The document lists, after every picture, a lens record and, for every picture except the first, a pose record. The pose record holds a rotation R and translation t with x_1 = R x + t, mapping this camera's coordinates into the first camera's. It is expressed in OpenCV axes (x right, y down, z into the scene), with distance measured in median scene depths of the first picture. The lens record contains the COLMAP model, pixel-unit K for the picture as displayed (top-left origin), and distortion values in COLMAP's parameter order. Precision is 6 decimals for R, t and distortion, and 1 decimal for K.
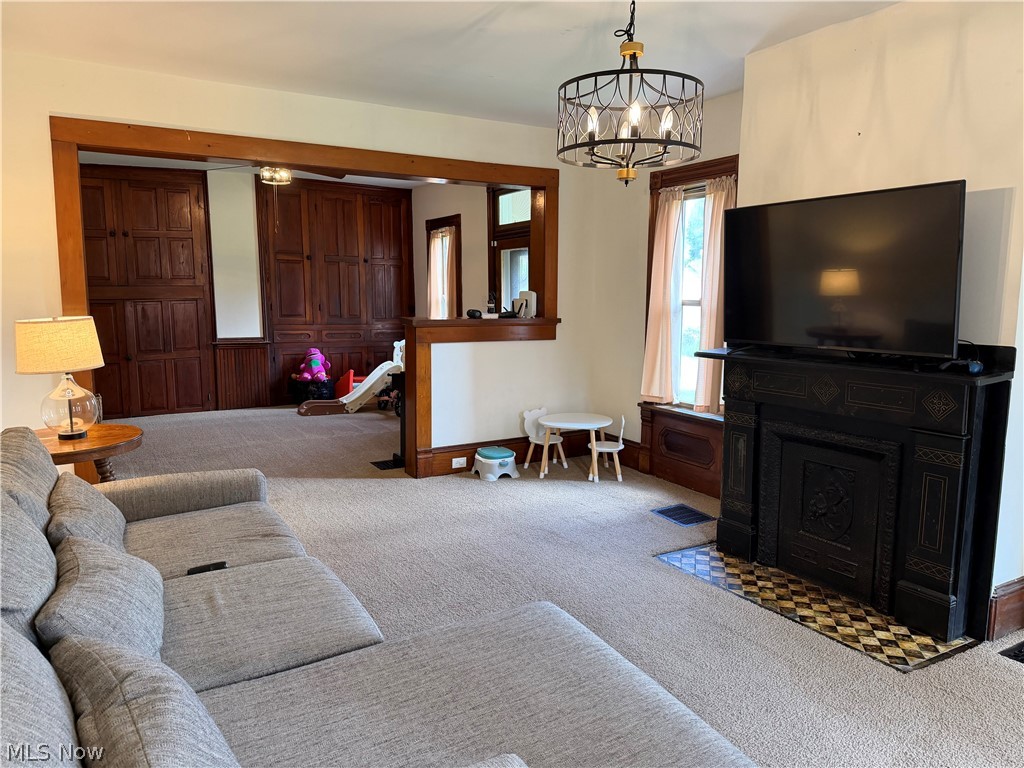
lens RADIAL K [[716.7, 0, 526.6], [0, 716.7, 388.1], [0, 0, 1]] dist [0.083393, -0.147190]
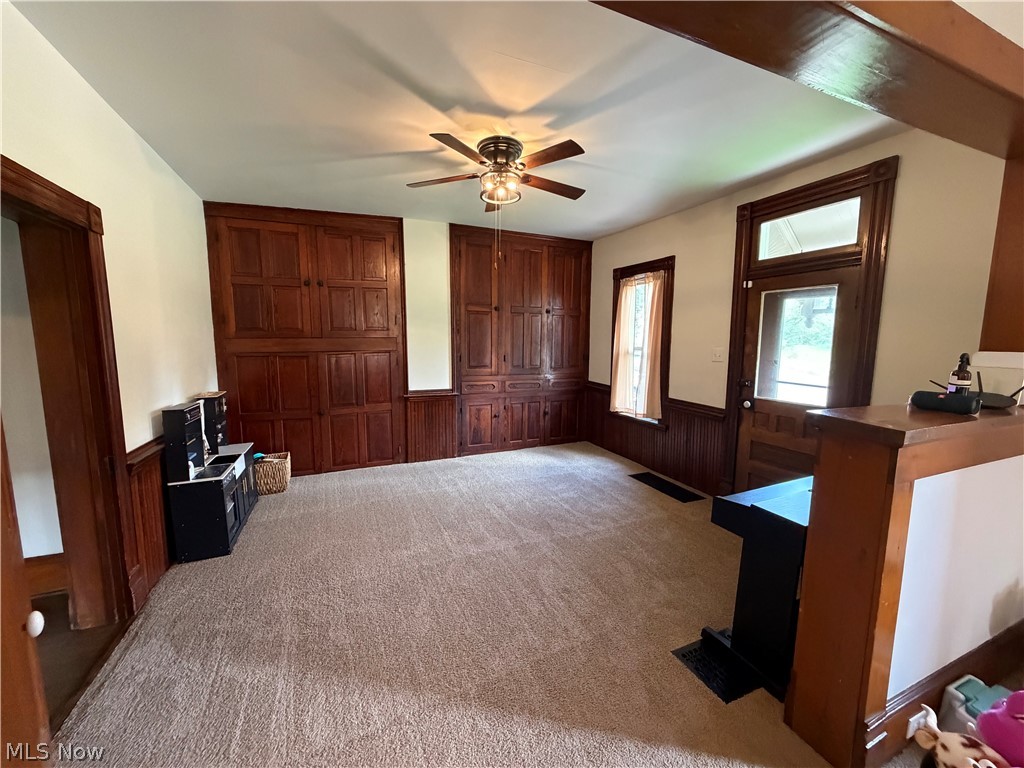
lens RADIAL K [[406.6, 0, 509.3], [0, 406.6, 383.9], [0, 0, 1]] dist [0.001102, 0.000031]
pose [[0.990122, 0.017316, -0.139137, -0.217295], [-0.019678, 0.999684, -0.015618, -0.072763], [0.138822, 0.018202, 0.990150, 0.477176]]
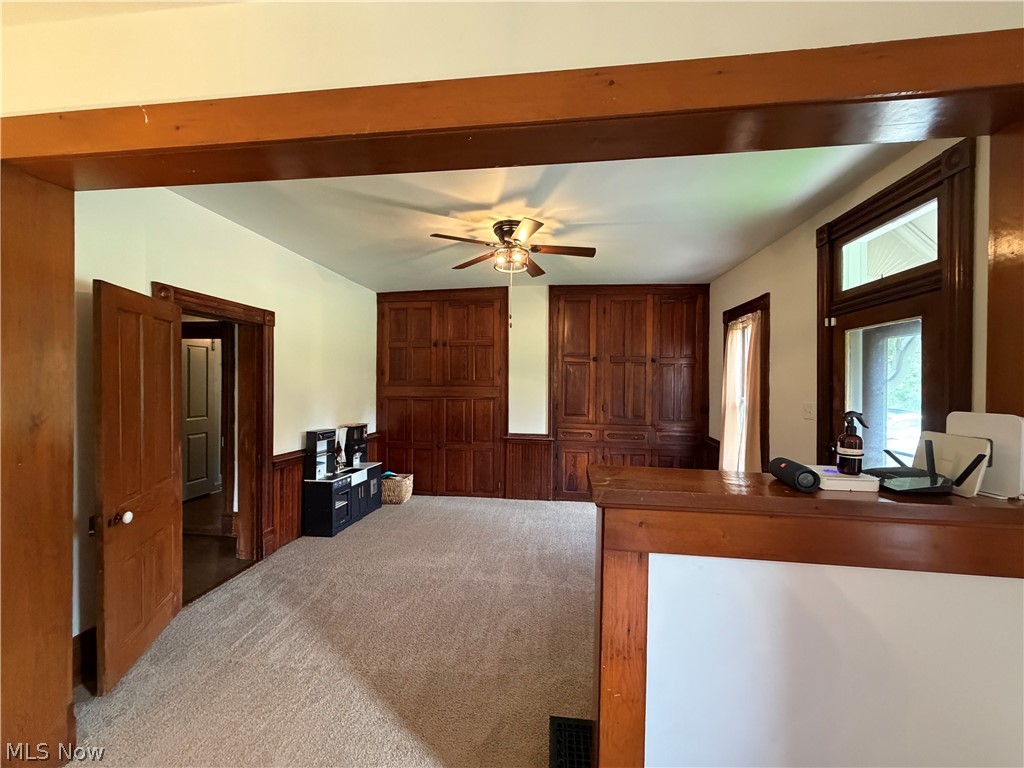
lens RADIAL K [[406.6, 0, 509.3], [0, 406.6, 383.9], [0, 0, 1]] dist [0.001102, 0.000031]
pose [[0.782527, 0.003910, -0.622604, -0.039233], [-0.089296, 0.990347, -0.106014, -0.078172], [0.616180, 0.138555, 0.775323, 0.512646]]
